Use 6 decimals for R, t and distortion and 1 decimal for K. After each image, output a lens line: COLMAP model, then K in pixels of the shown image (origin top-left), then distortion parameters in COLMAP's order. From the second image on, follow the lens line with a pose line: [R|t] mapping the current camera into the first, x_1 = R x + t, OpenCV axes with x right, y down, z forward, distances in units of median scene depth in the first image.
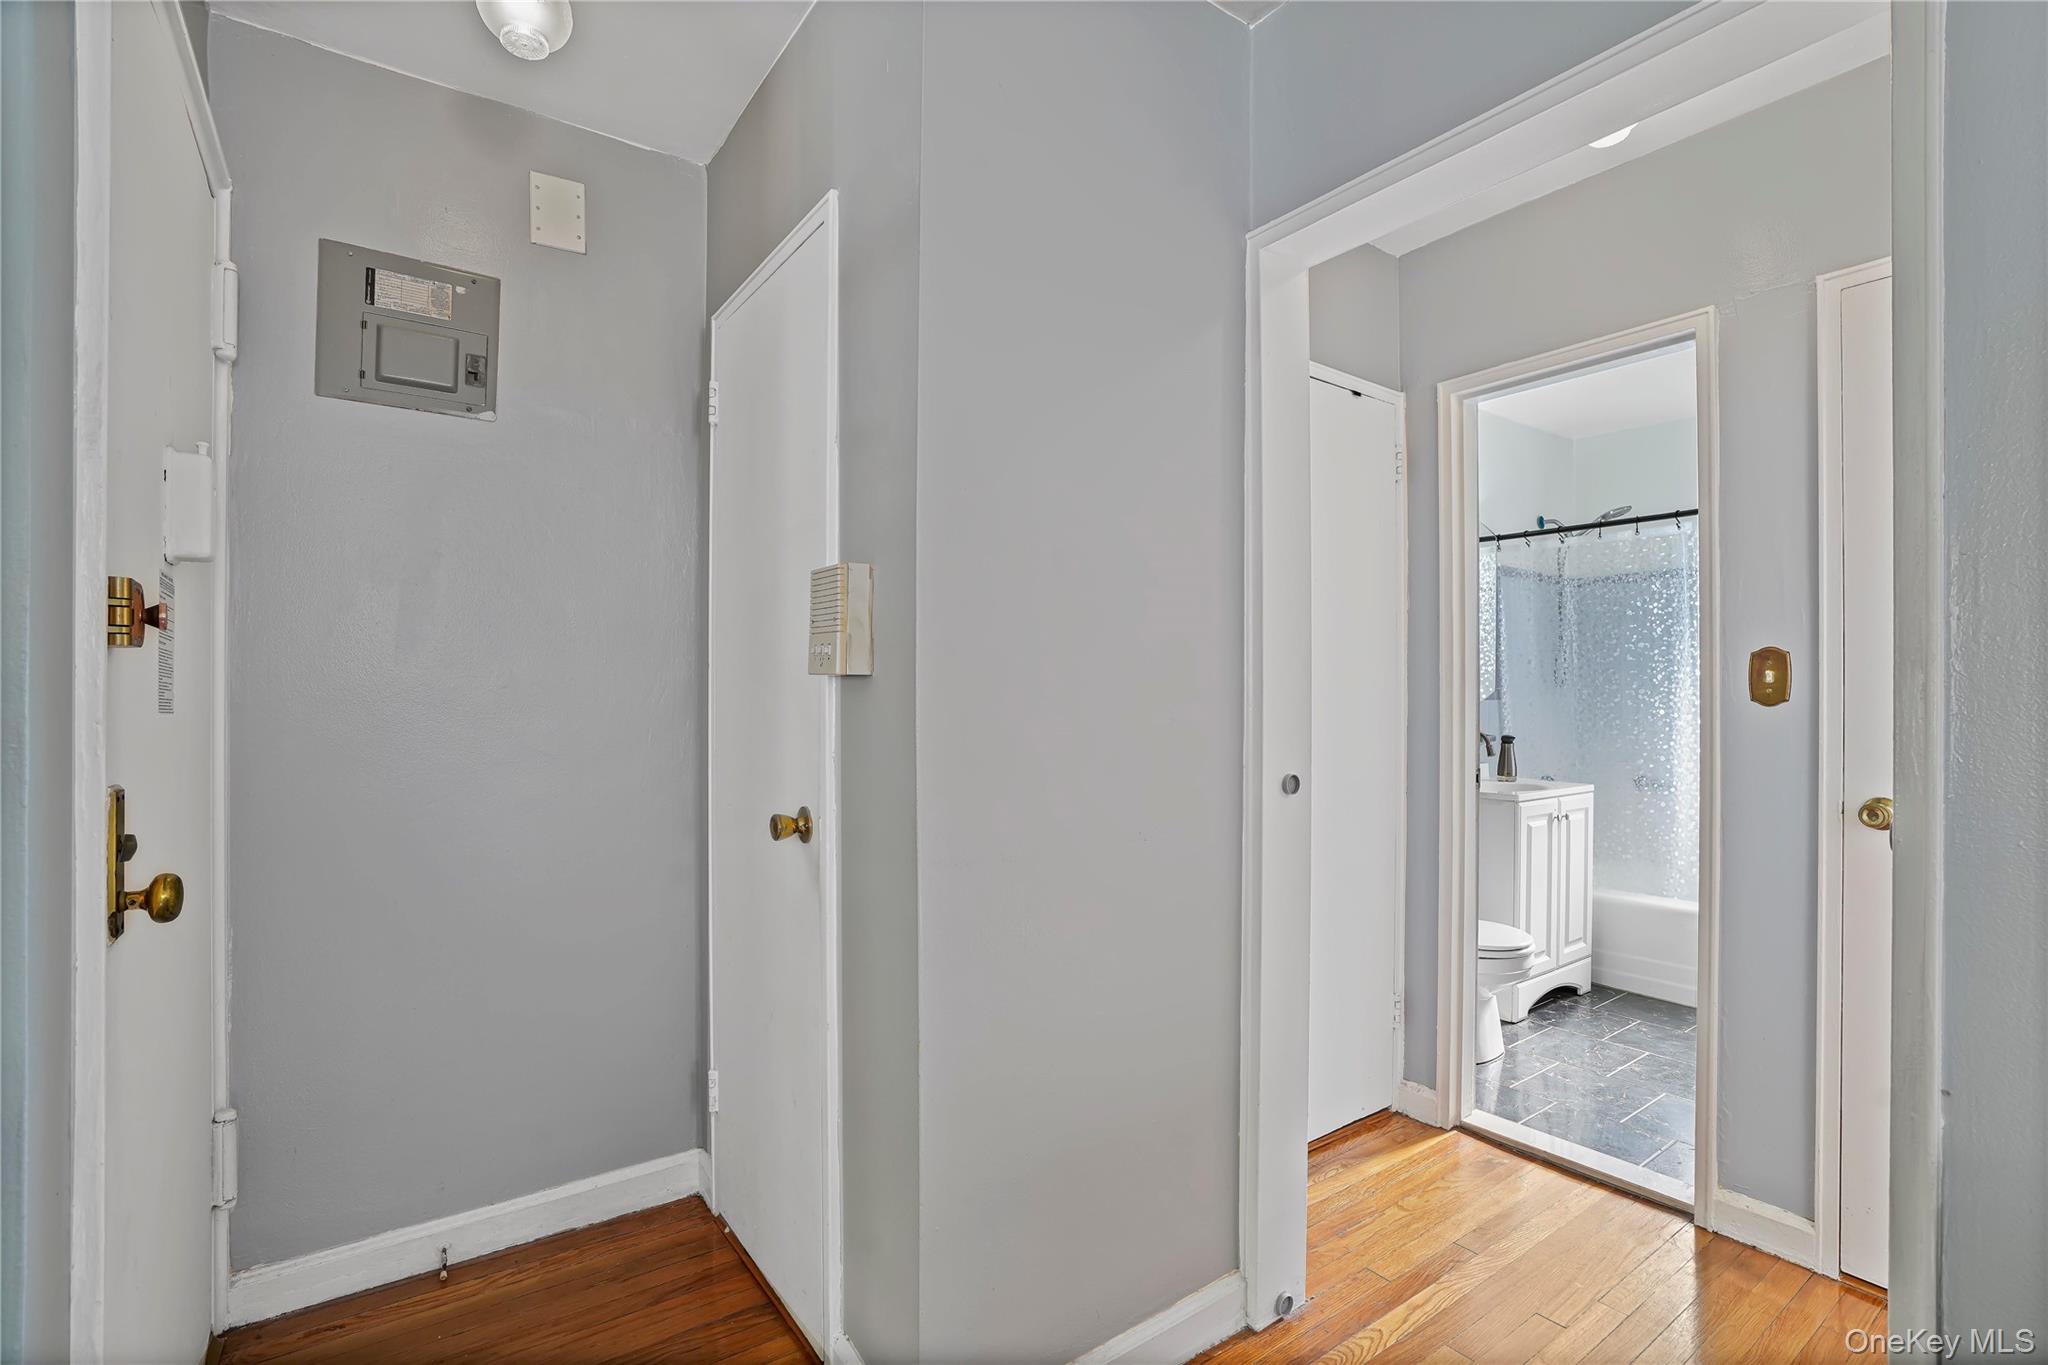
lens RADIAL K [[953.8, 0, 1044.3], [0, 953.8, 684.9], [0, 0, 1]] dist [-0.063959, 0.026085]
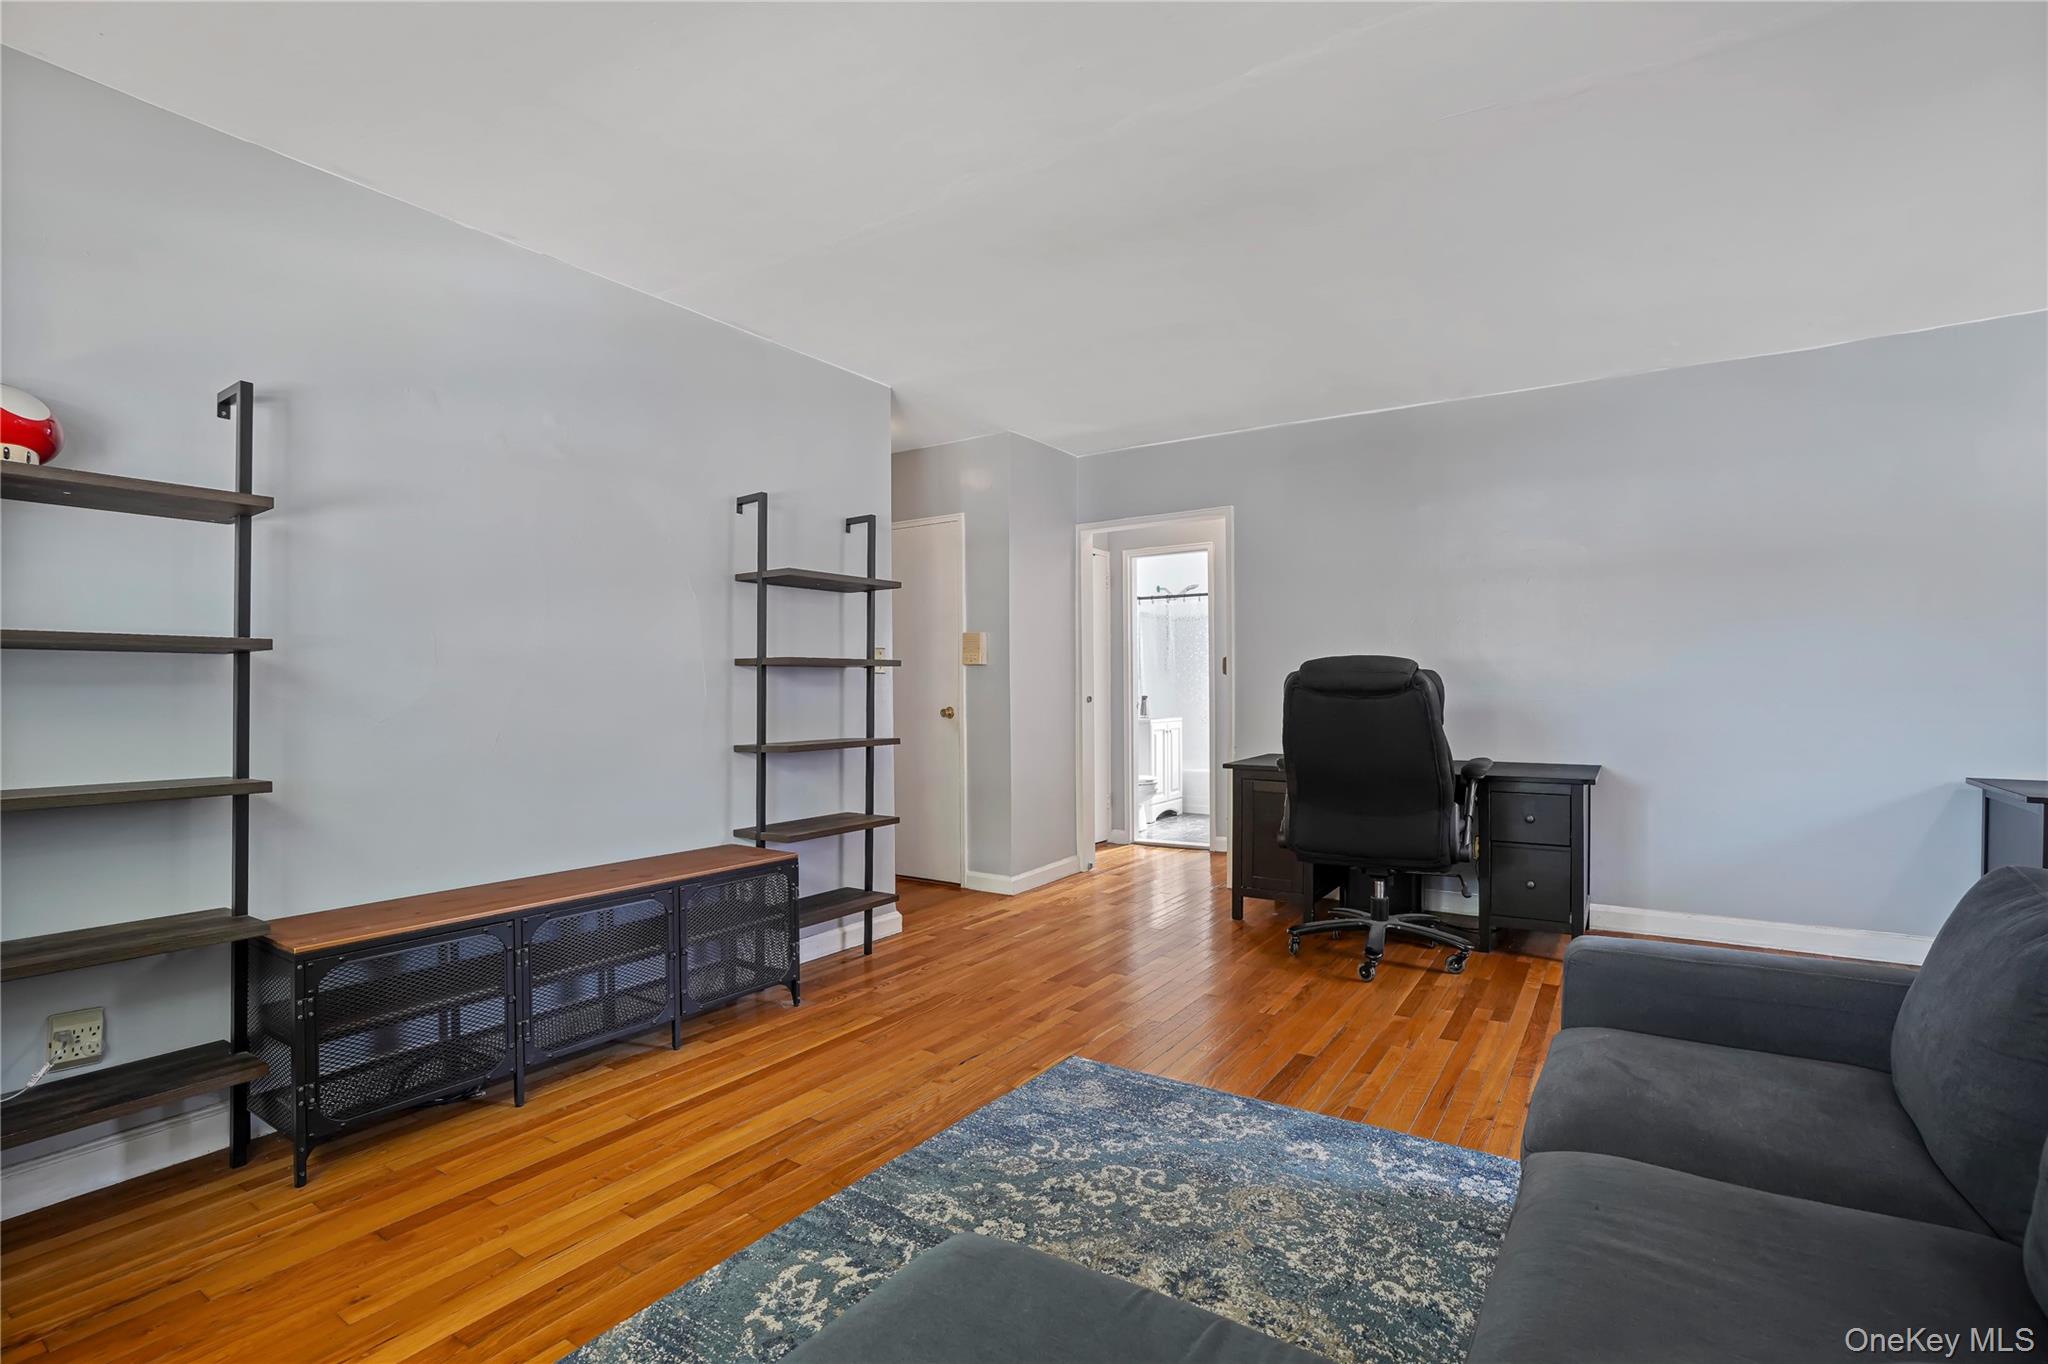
lens RADIAL K [[953.8, 0, 1044.3], [0, 953.8, 684.4], [0, 0, 1]] dist [-0.063959, 0.026085]
pose [[0.933434, -0.008311, 0.358652, -0.927701], [0.007404, 0.999965, 0.003905, 0.036376], [-0.358672, -0.000990, 0.933463, -1.749573]]
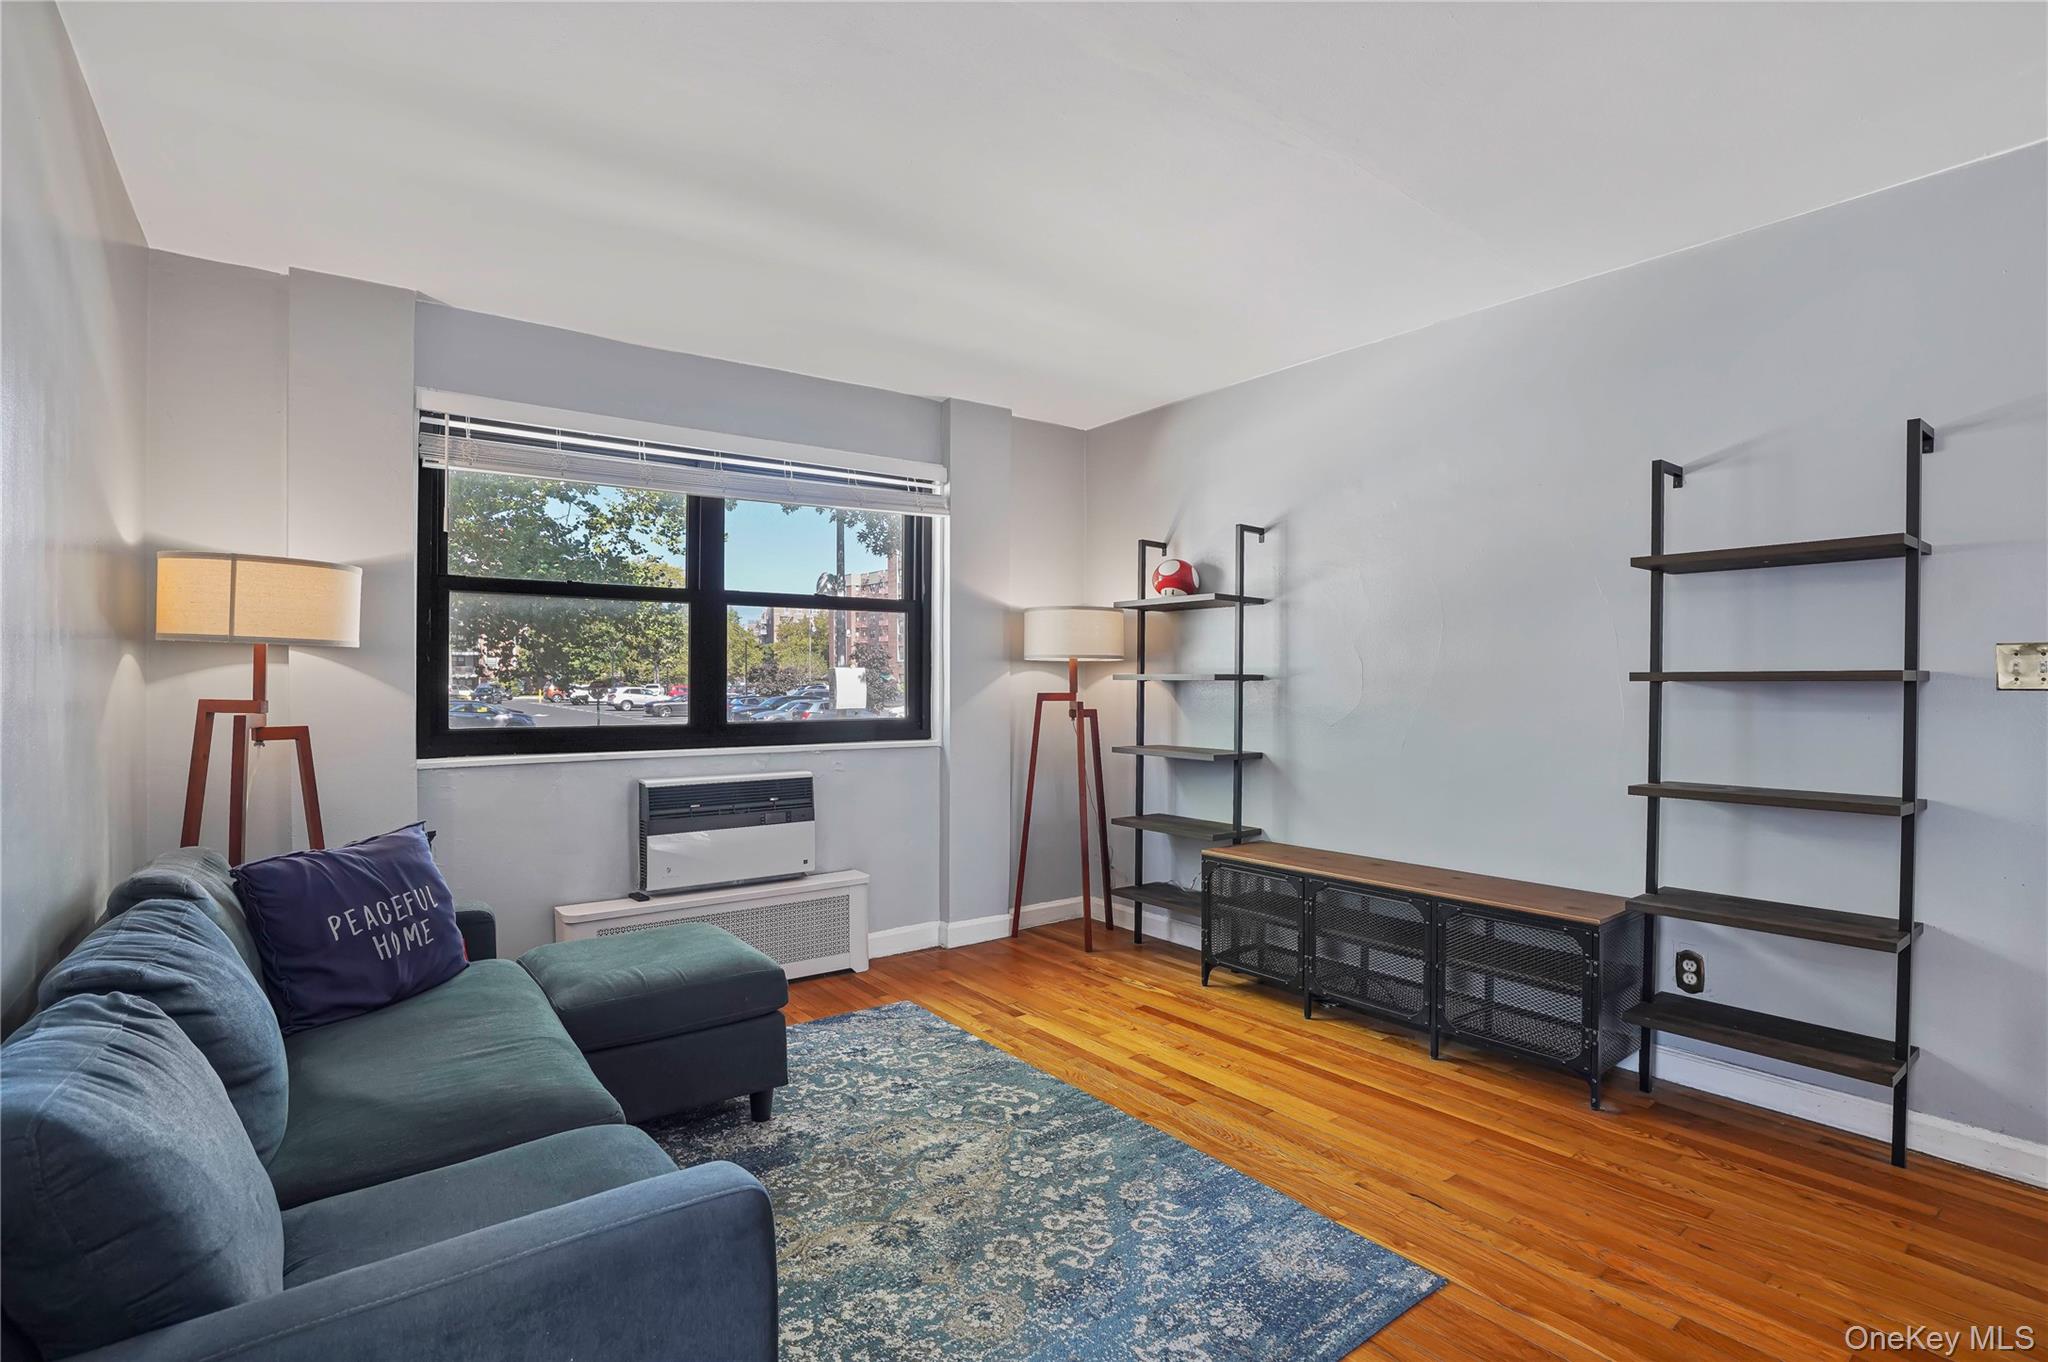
lens RADIAL K [[977.5, 0, 1041.1], [0, 977.5, 668.4], [0, 0, 1]] dist [-0.066458, 0.029022]
pose [[0.029759, -0.018007, -0.999395, 0.595630], [0.008650, 0.999805, -0.017756, 0.001547], [0.999520, -0.008117, 0.029909, -0.848308]]
